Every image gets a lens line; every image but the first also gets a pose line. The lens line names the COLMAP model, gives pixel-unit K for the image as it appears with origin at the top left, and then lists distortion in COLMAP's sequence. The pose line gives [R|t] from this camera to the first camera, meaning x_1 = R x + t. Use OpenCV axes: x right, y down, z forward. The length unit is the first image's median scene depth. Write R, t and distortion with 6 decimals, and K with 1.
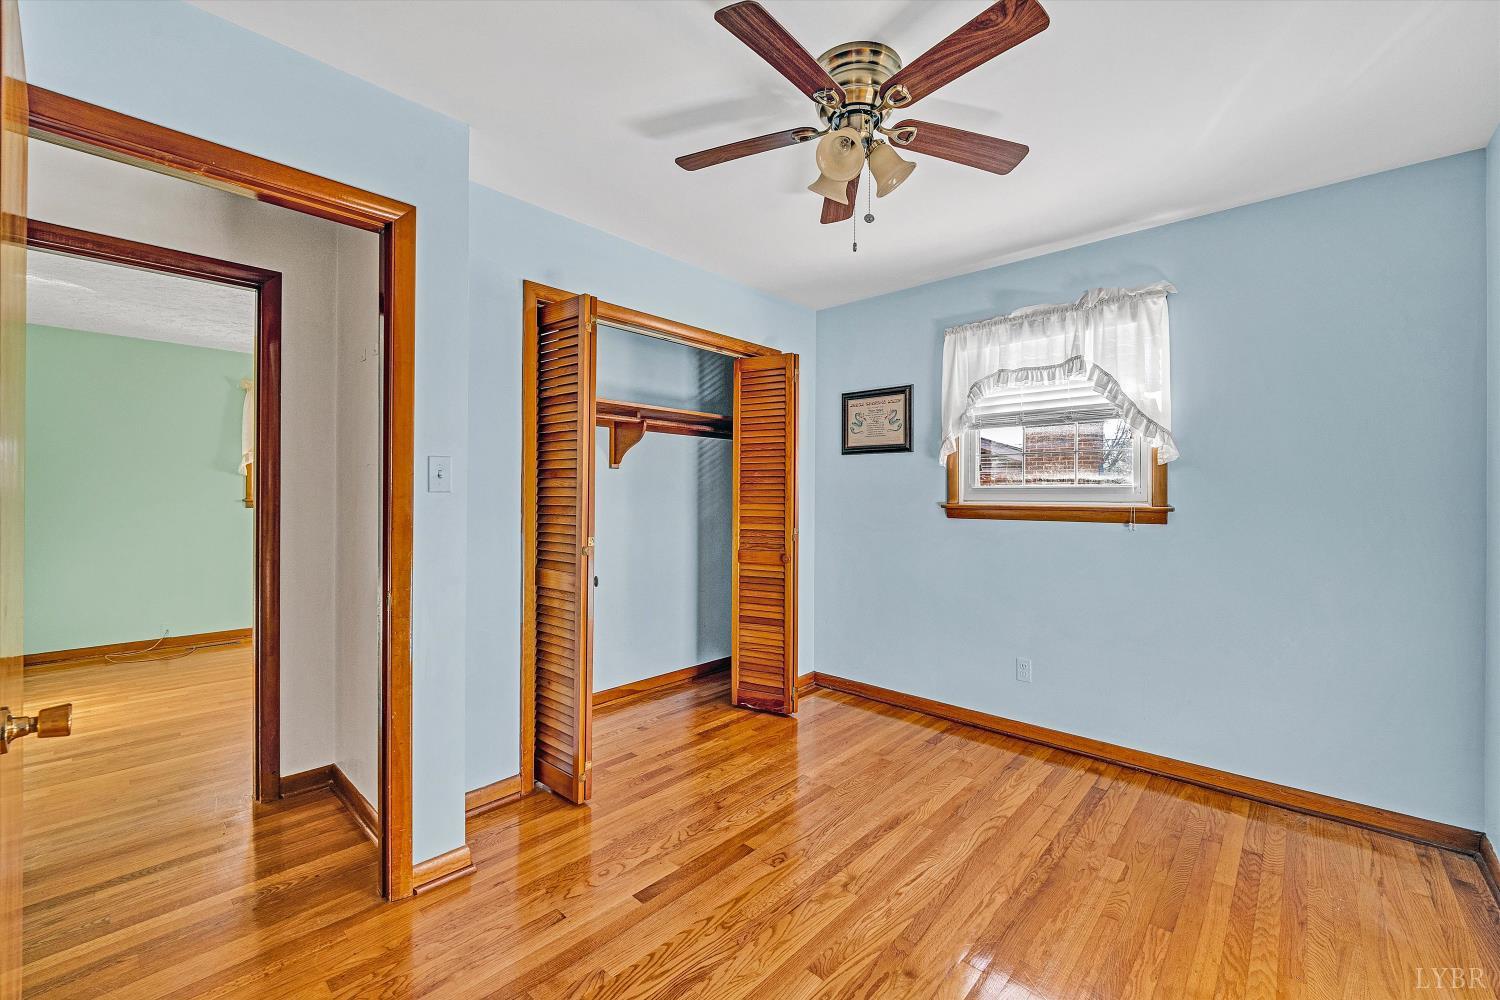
lens RADIAL K [[621.4, 0, 746.8], [0, 621.4, 492.5], [0, 0, 1]] dist [-0.000945, -0.000026]
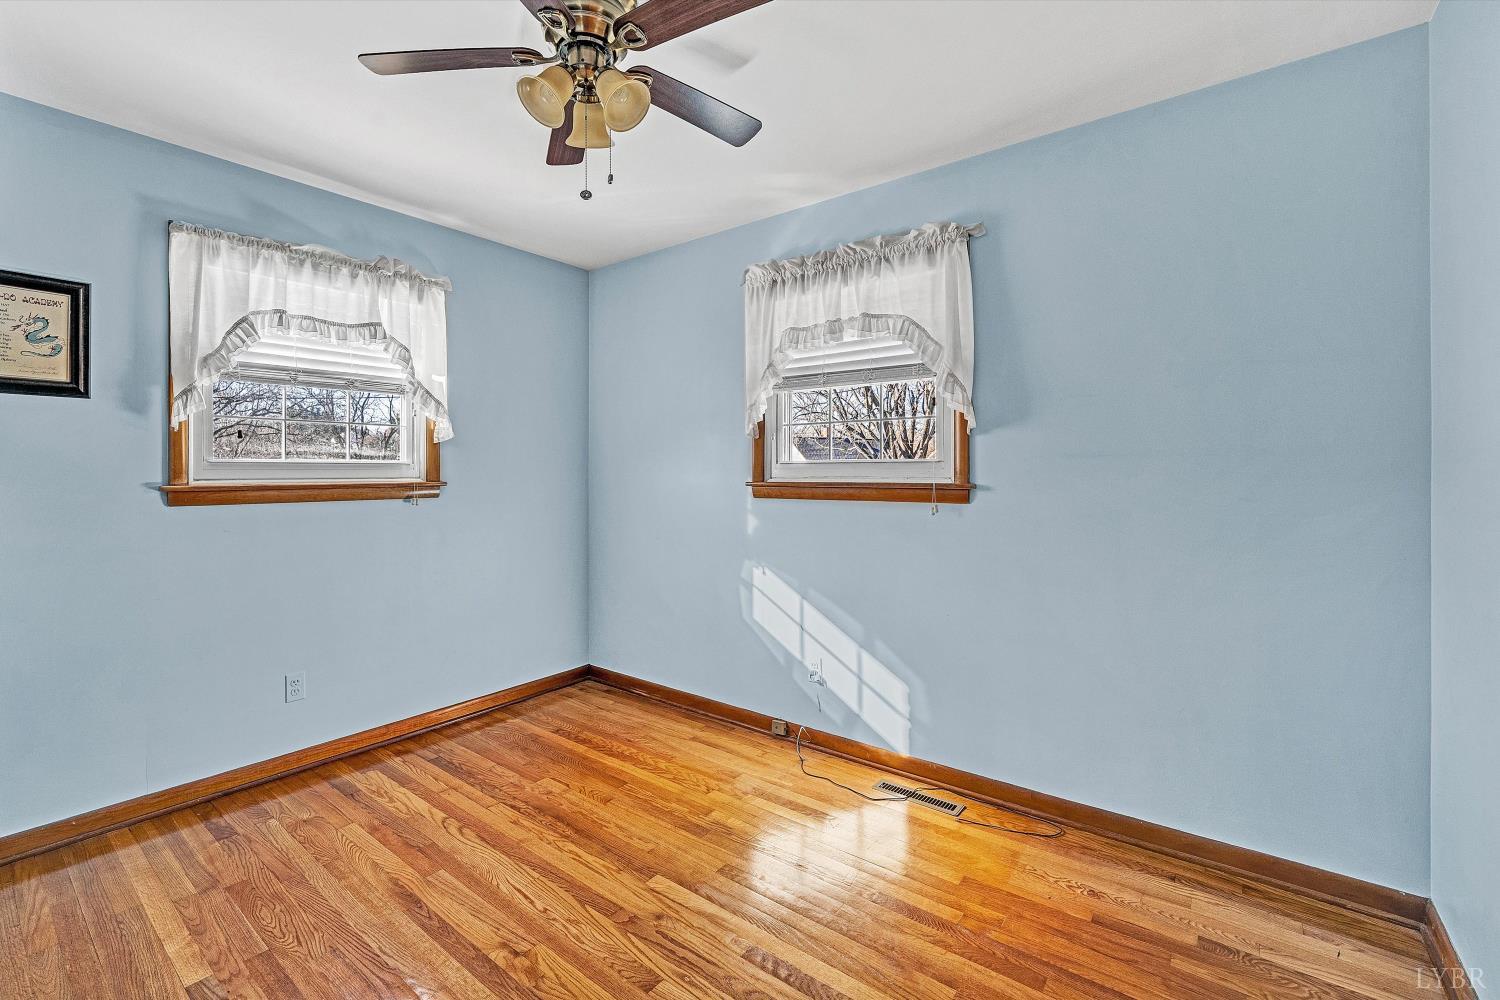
lens RADIAL K [[636.8, 0, 750.2], [0, 636.8, 472.6], [0, 0, 1]] dist [-0.001511, -0.000413]
pose [[-0.086496, -0.005470, 0.996237, -0.472938], [-0.004357, 0.999977, 0.005112, -0.001033], [-0.996243, -0.003898, -0.086518, 0.524511]]
